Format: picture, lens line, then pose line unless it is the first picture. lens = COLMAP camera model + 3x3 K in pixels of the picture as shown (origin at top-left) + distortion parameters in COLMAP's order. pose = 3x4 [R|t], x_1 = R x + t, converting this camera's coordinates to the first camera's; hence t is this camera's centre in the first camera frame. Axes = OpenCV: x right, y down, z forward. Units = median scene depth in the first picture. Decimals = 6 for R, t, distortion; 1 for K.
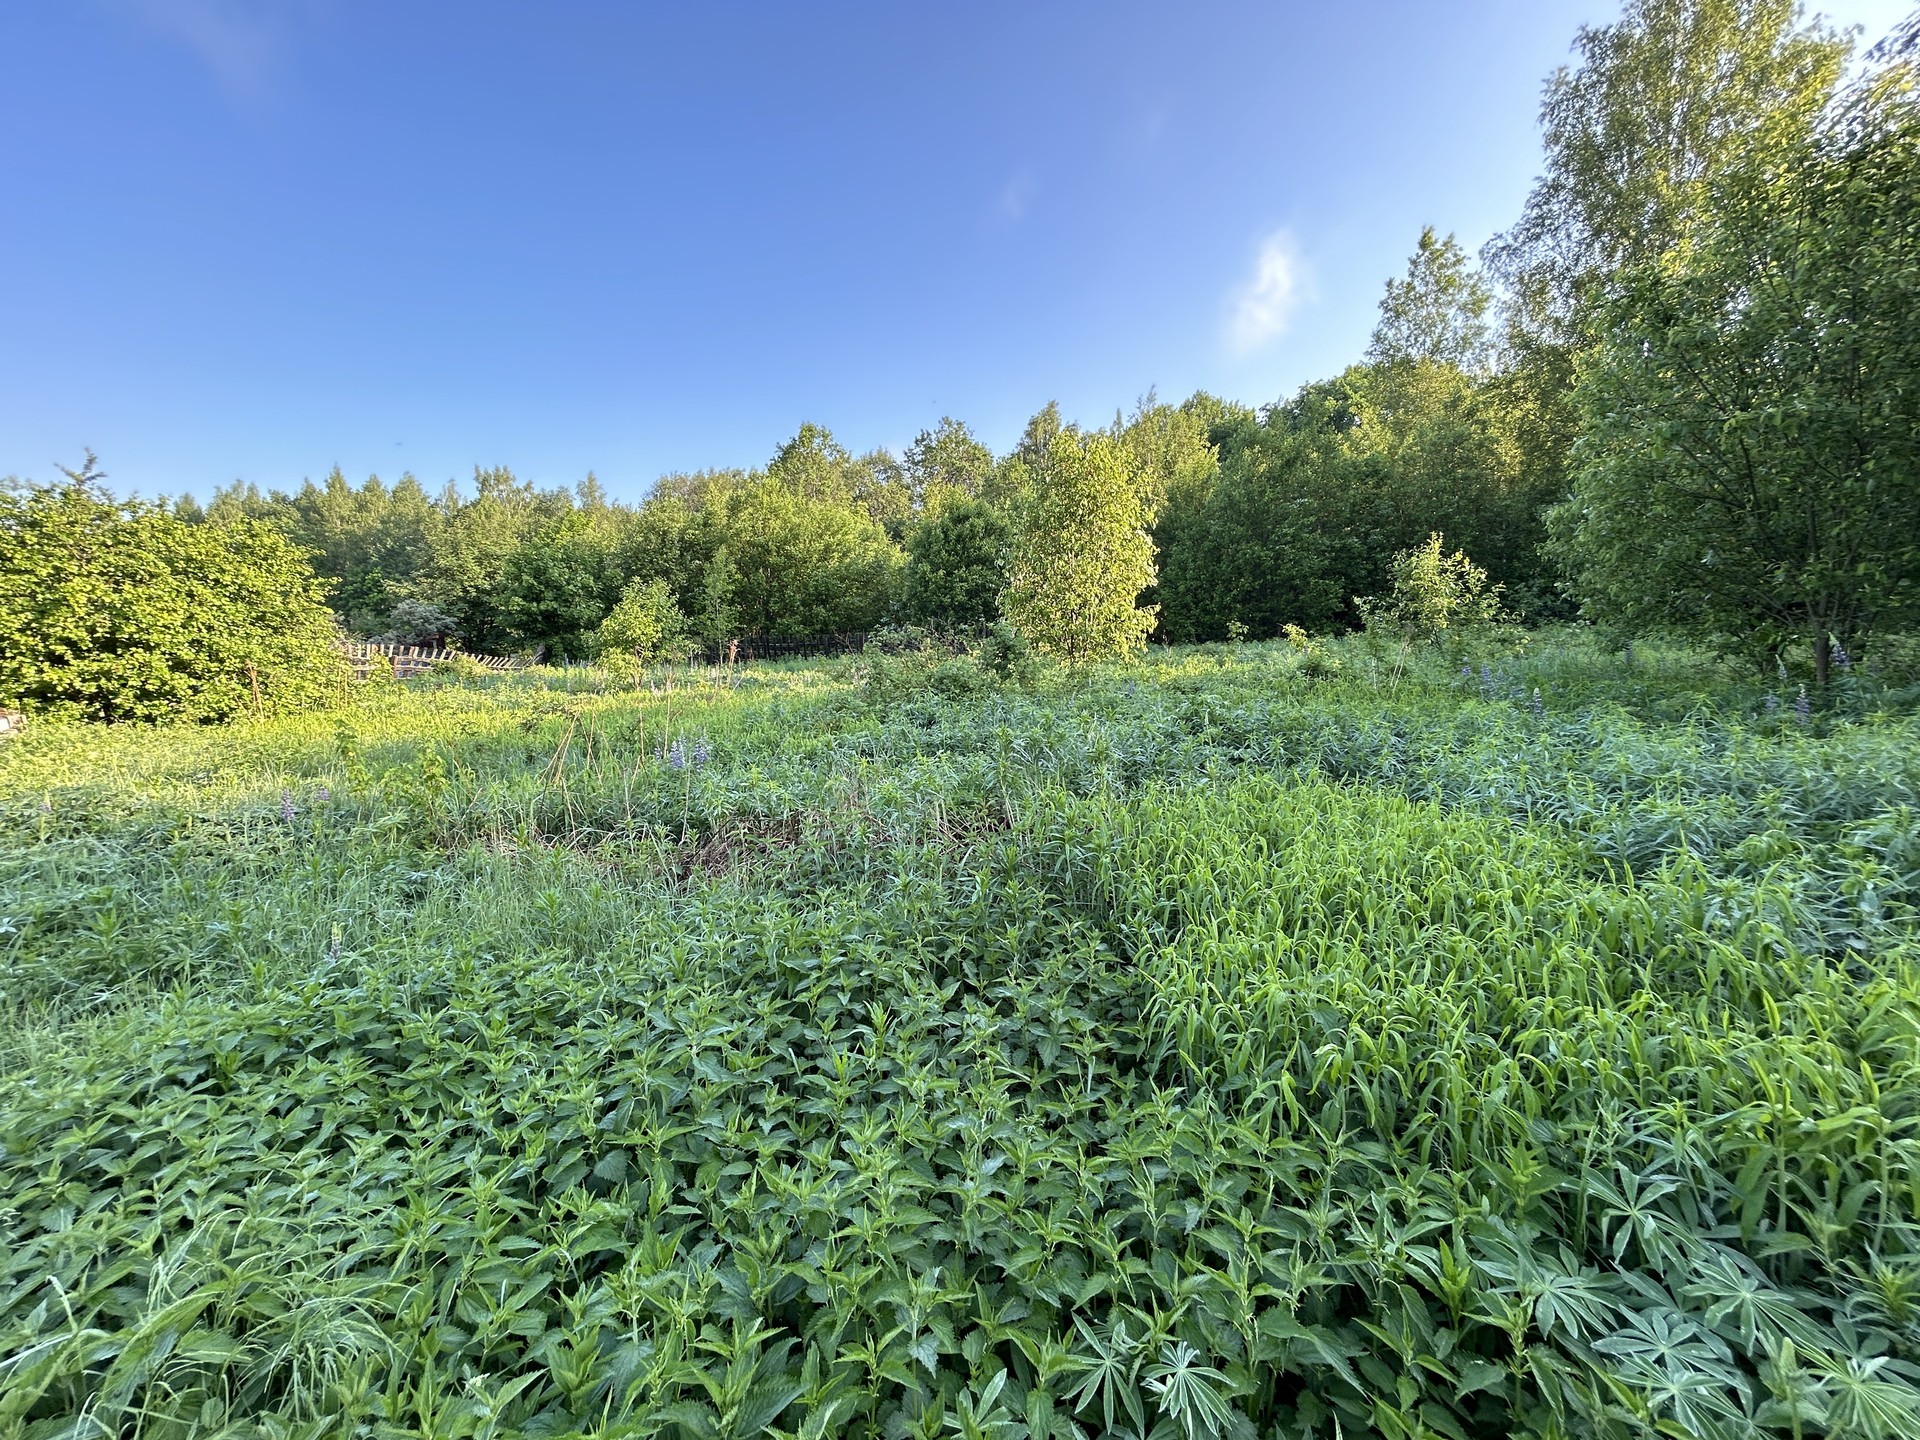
lens RADIAL K [[770.0, 0, 953.4], [0, 770.0, 715.2], [0, 0, 1]] dist [-0.001475, 0.001092]
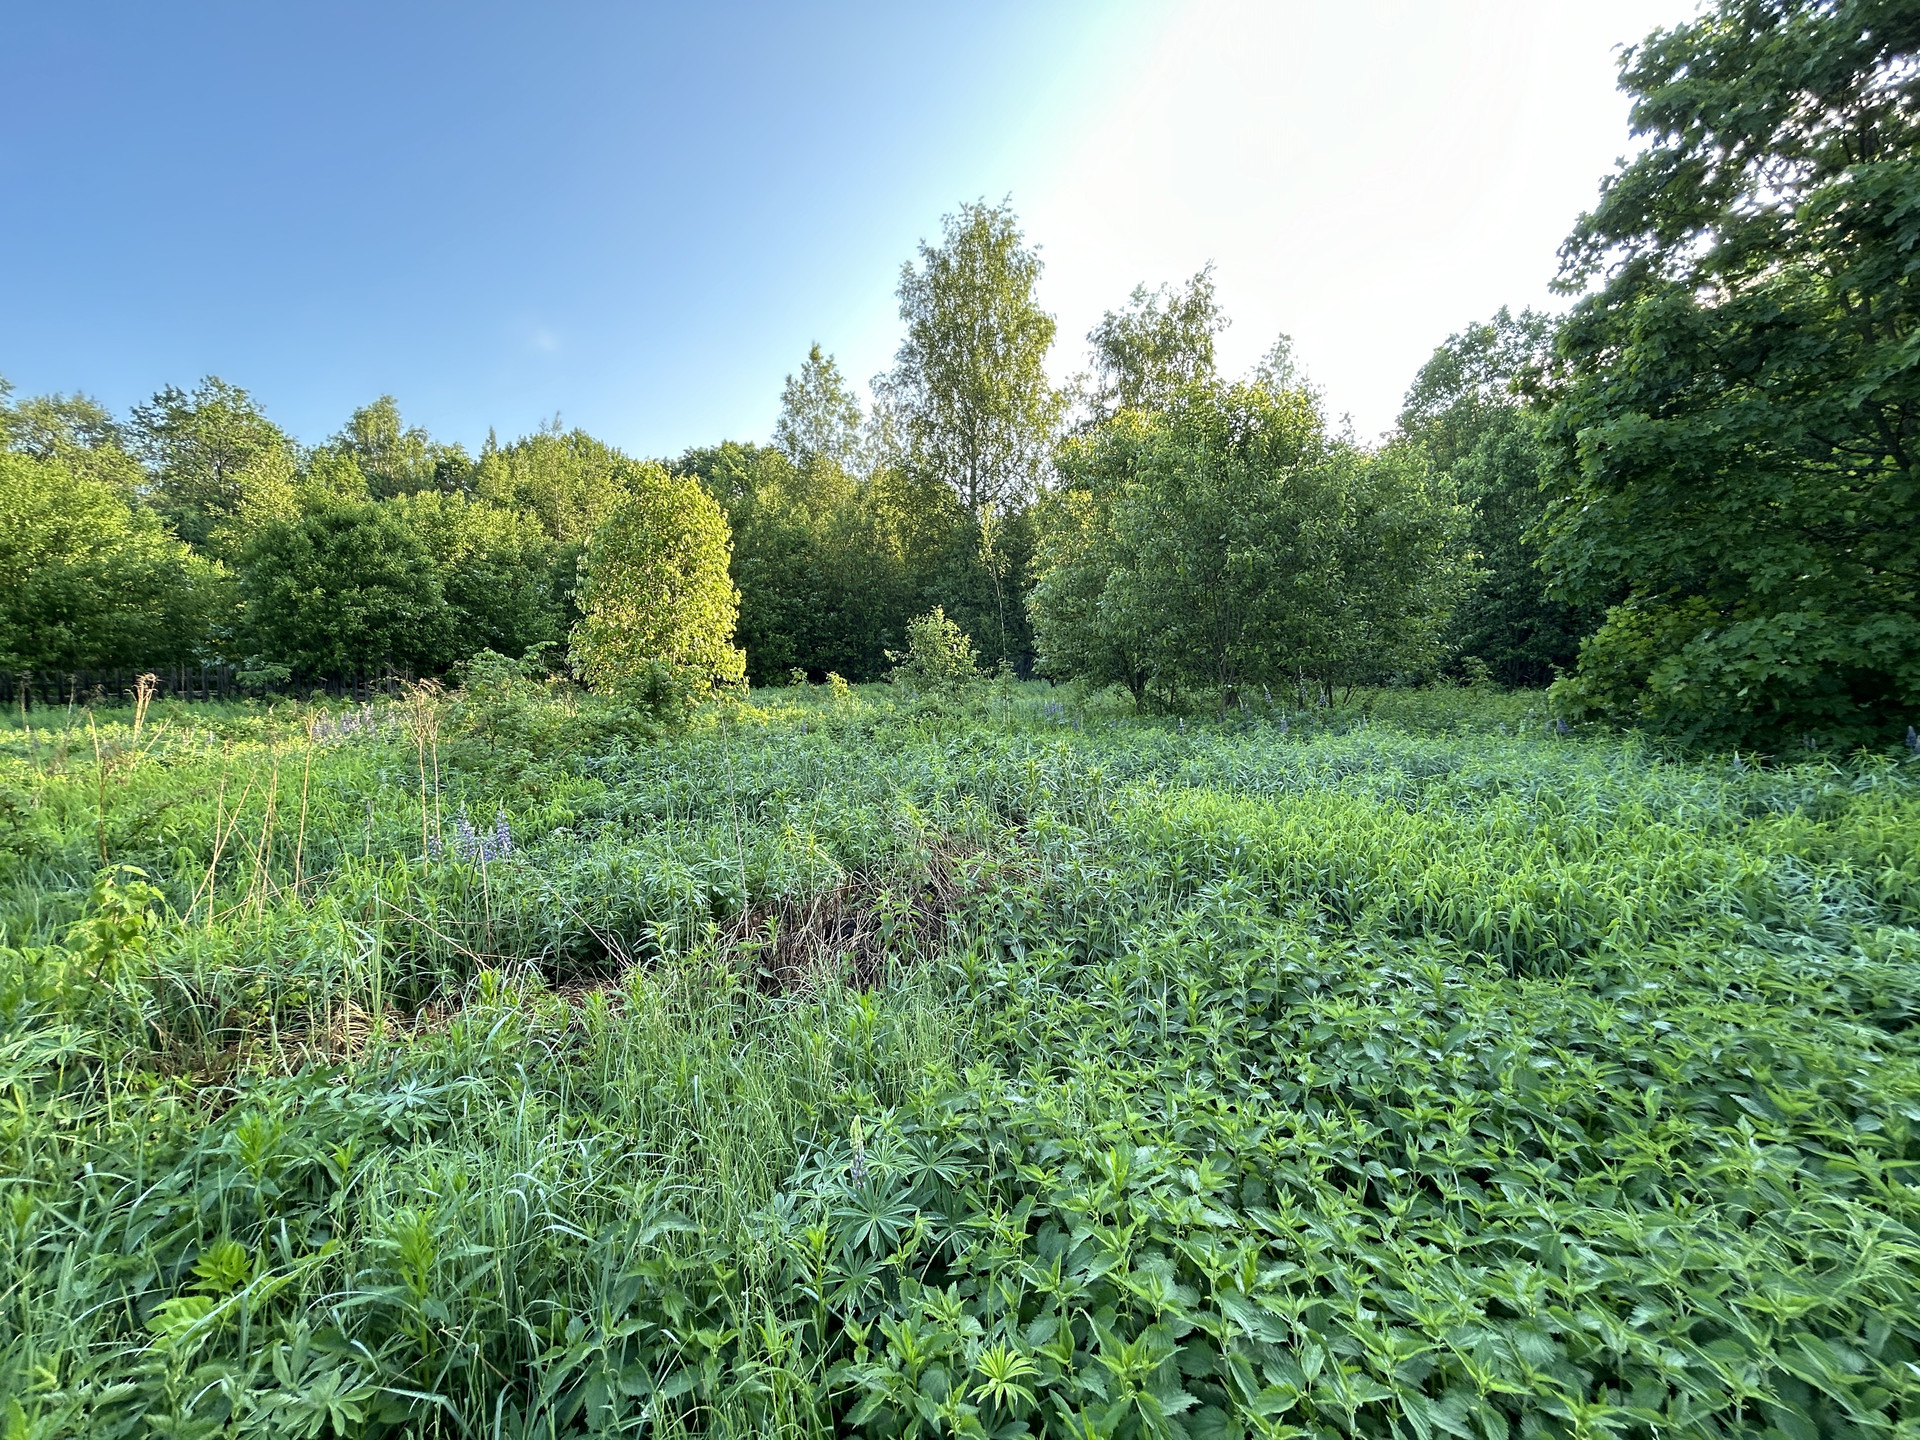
lens RADIAL K [[770.0, 0, 954.6], [0, 770.0, 720.3], [0, 0, 1]] dist [-0.001475, 0.001092]
pose [[0.704053, -0.019322, 0.709884, -0.116084], [0.058819, 0.997782, -0.031178, -0.001209], [-0.707707, 0.063705, 0.703628, 0.047884]]
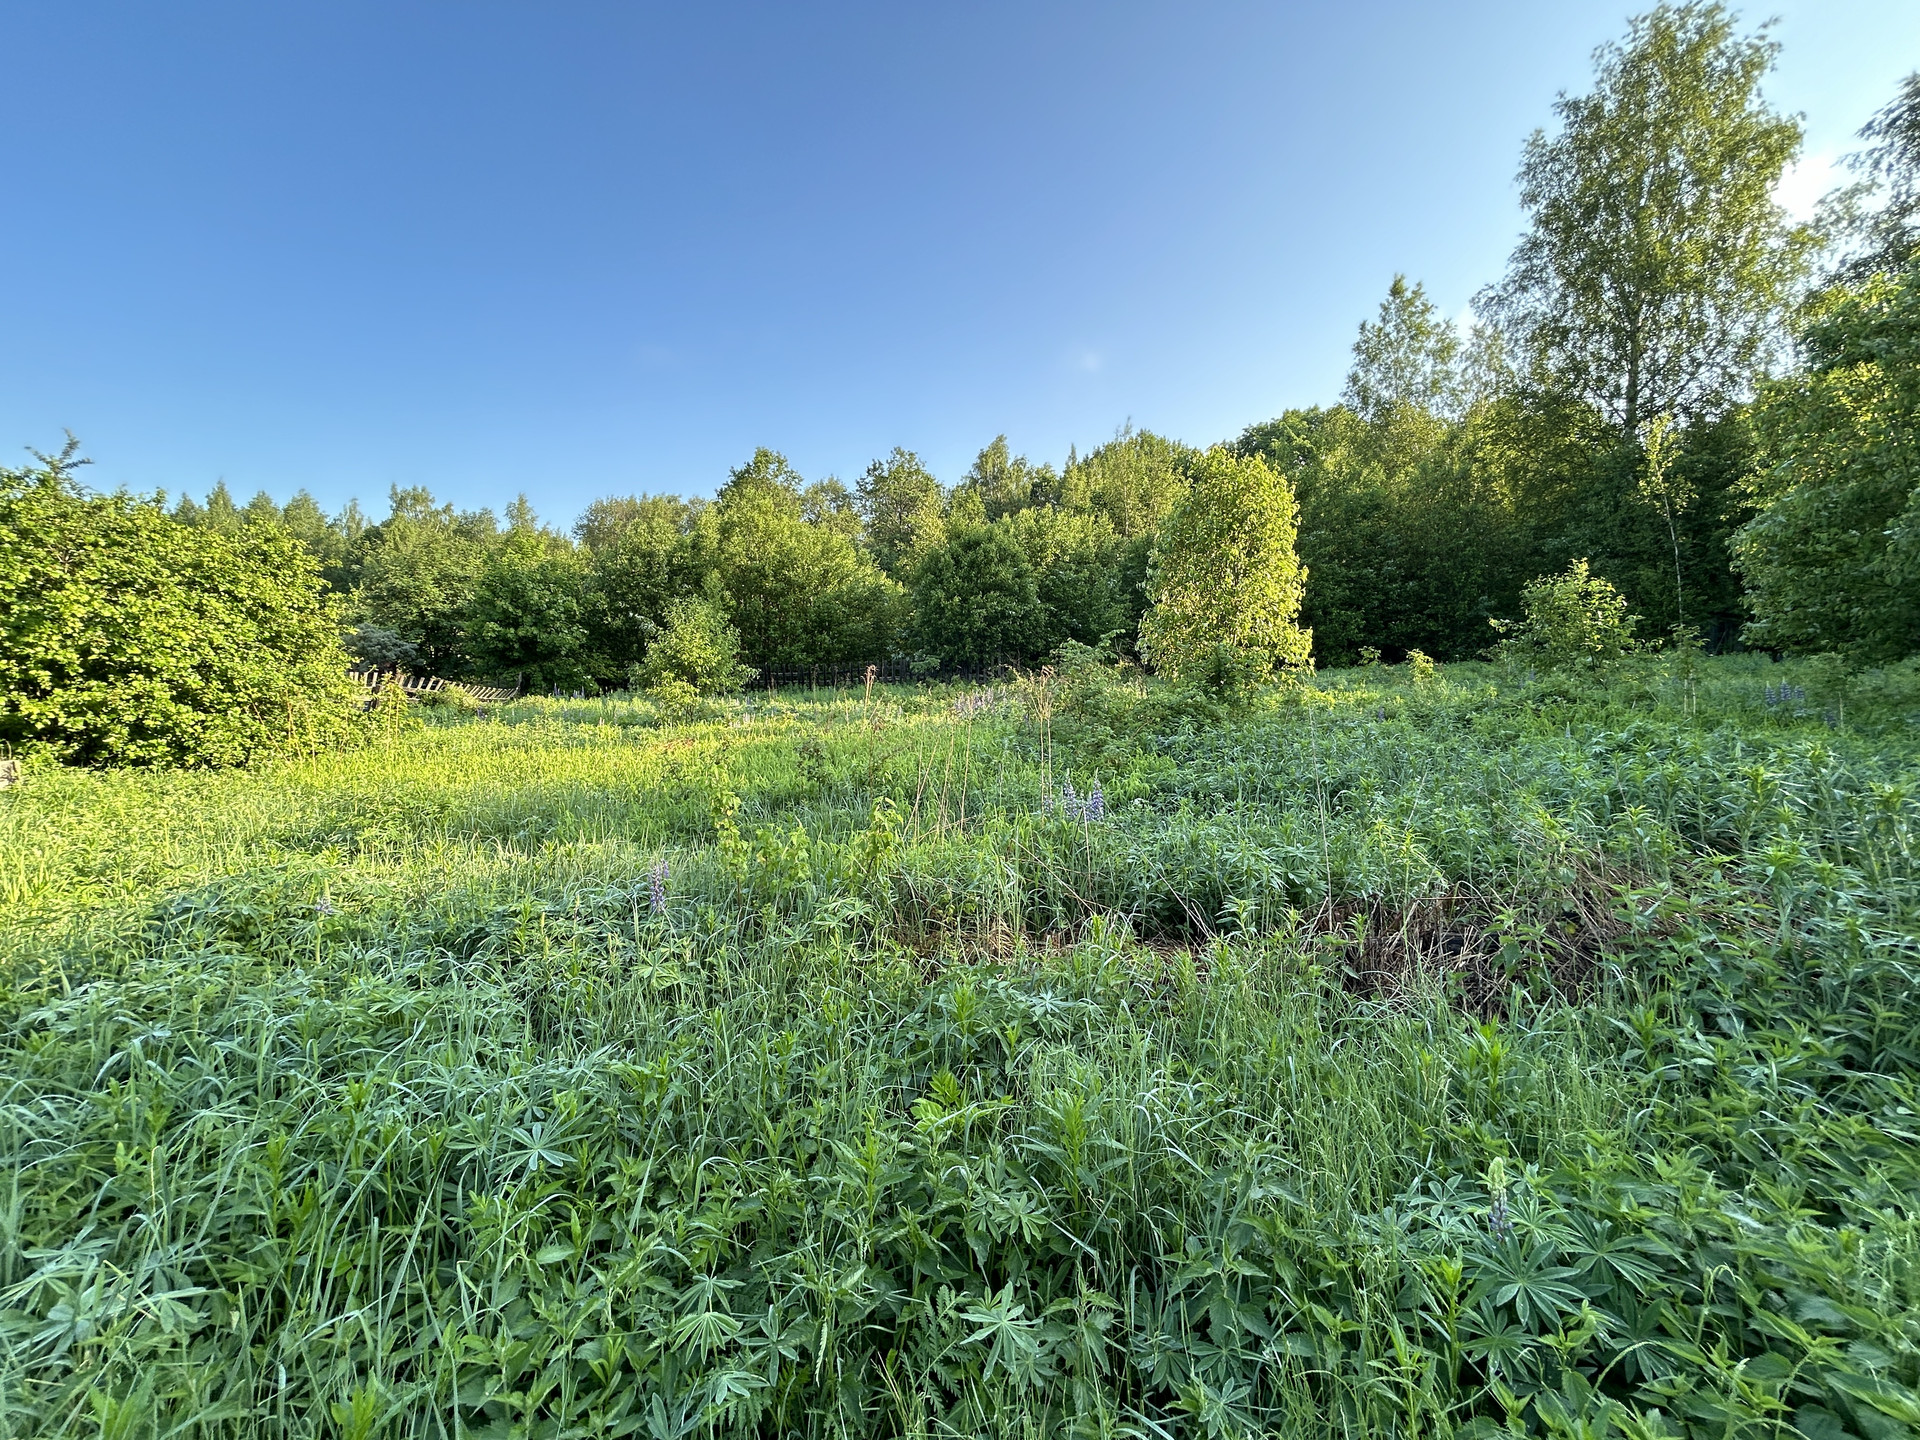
lens RADIAL K [[770.0, 0, 955.6], [0, 770.0, 718.4], [0, 0, 1]] dist [-0.001475, 0.001092]
pose [[0.994582, -0.006945, 0.103726, -0.121257], [0.010733, 0.999294, -0.036005, -0.001259], [-0.103403, 0.036923, 0.993954, 0.047953]]
